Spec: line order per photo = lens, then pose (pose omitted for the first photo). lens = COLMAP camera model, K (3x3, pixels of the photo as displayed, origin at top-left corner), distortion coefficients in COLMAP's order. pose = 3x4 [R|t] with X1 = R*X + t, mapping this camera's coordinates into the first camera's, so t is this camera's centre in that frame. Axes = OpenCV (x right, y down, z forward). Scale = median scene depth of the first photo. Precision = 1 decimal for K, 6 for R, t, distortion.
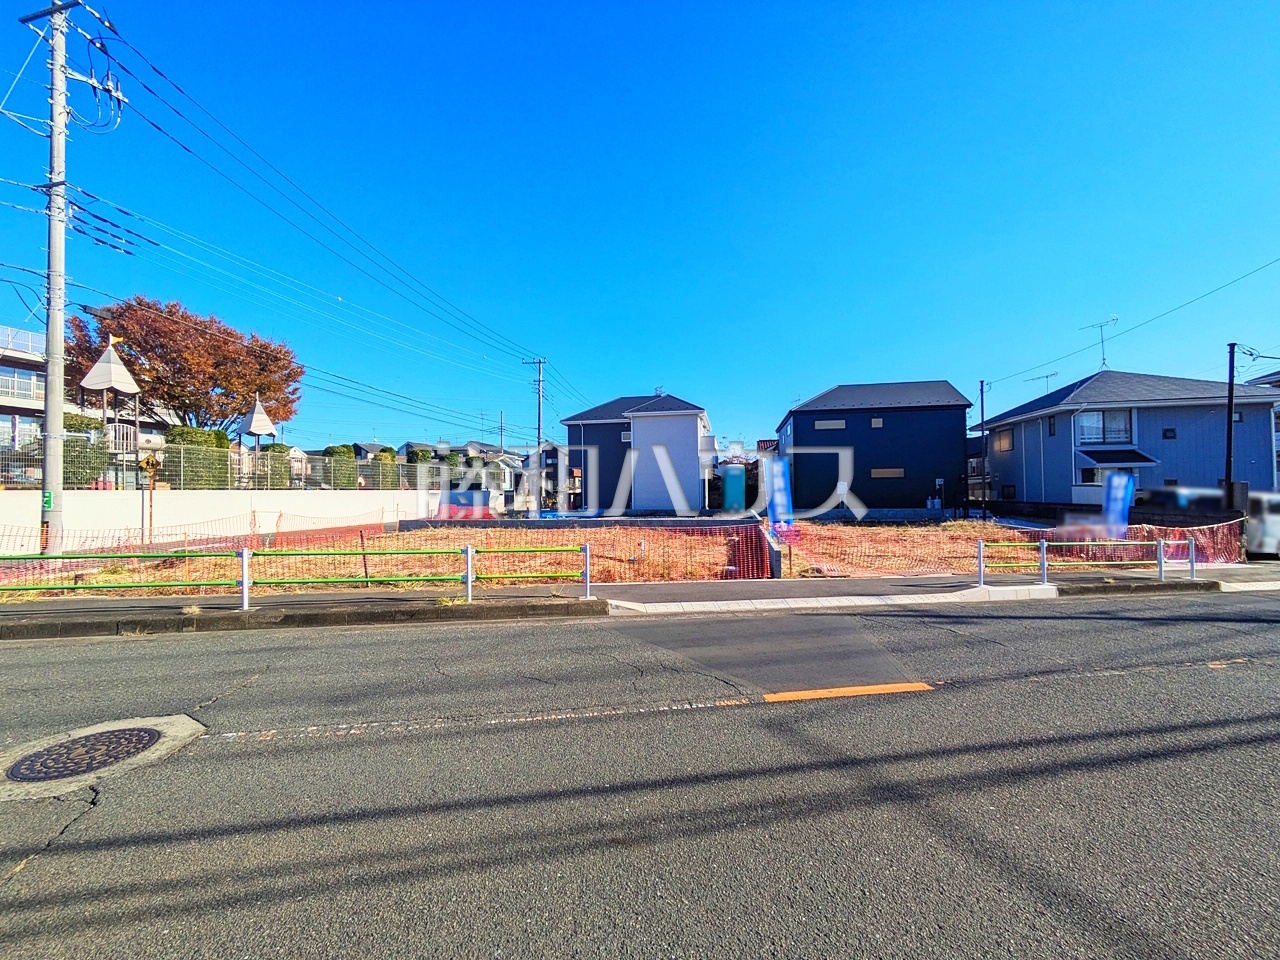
lens RADIAL K [[512.2, 0, 640.0], [0, 512.2, 480.0], [0, 0, 1]] dist [0.011948, 0.000258]
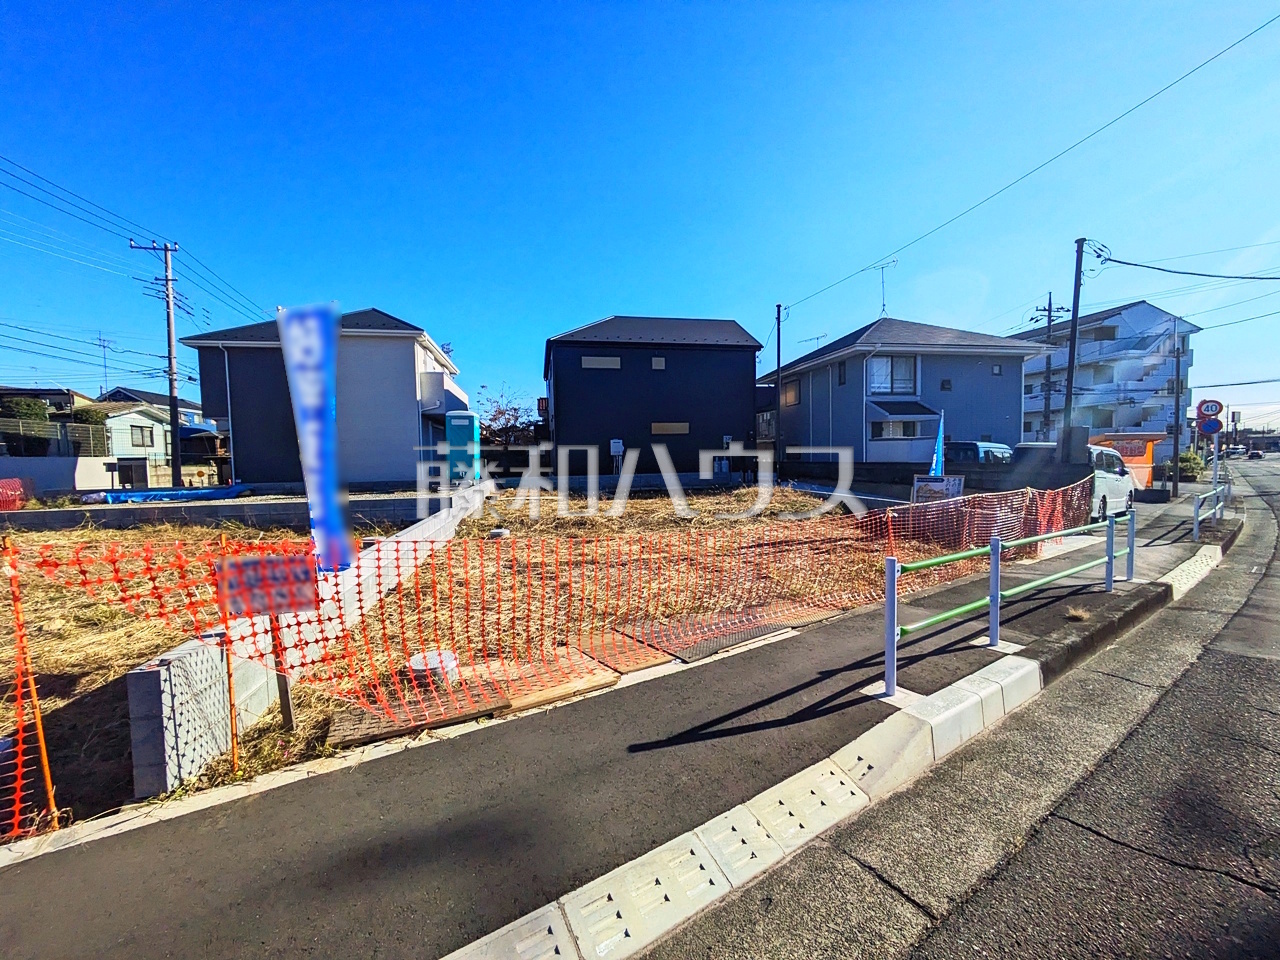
lens RADIAL K [[512.2, 0, 640.0], [0, 512.2, 480.0], [0, 0, 1]] dist [0.011948, 0.000258]
pose [[0.929380, -0.023387, 0.368382, 0.158416], [0.001685, 0.998249, 0.059124, 0.020516], [-0.369120, -0.054328, 0.927792, 0.306186]]
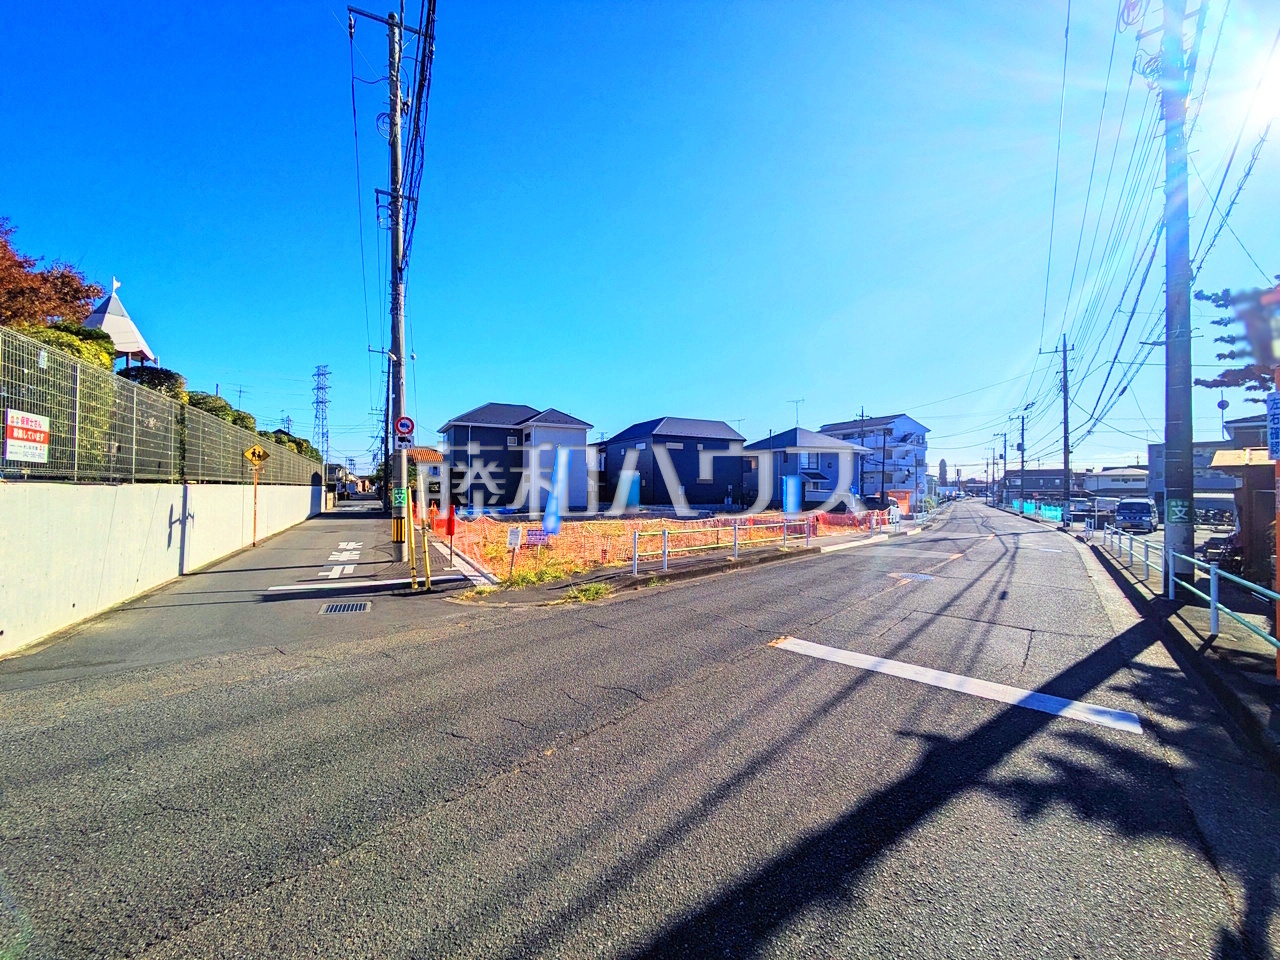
lens RADIAL K [[512.2, 0, 640.0], [0, 512.2, 480.0], [0, 0, 1]] dist [0.011948, 0.000258]
pose [[0.787034, 0.025930, 0.616364, -0.623794], [-0.027629, 0.999595, -0.006772, -0.000315], [-0.616291, -0.011700, 0.787432, -0.062034]]
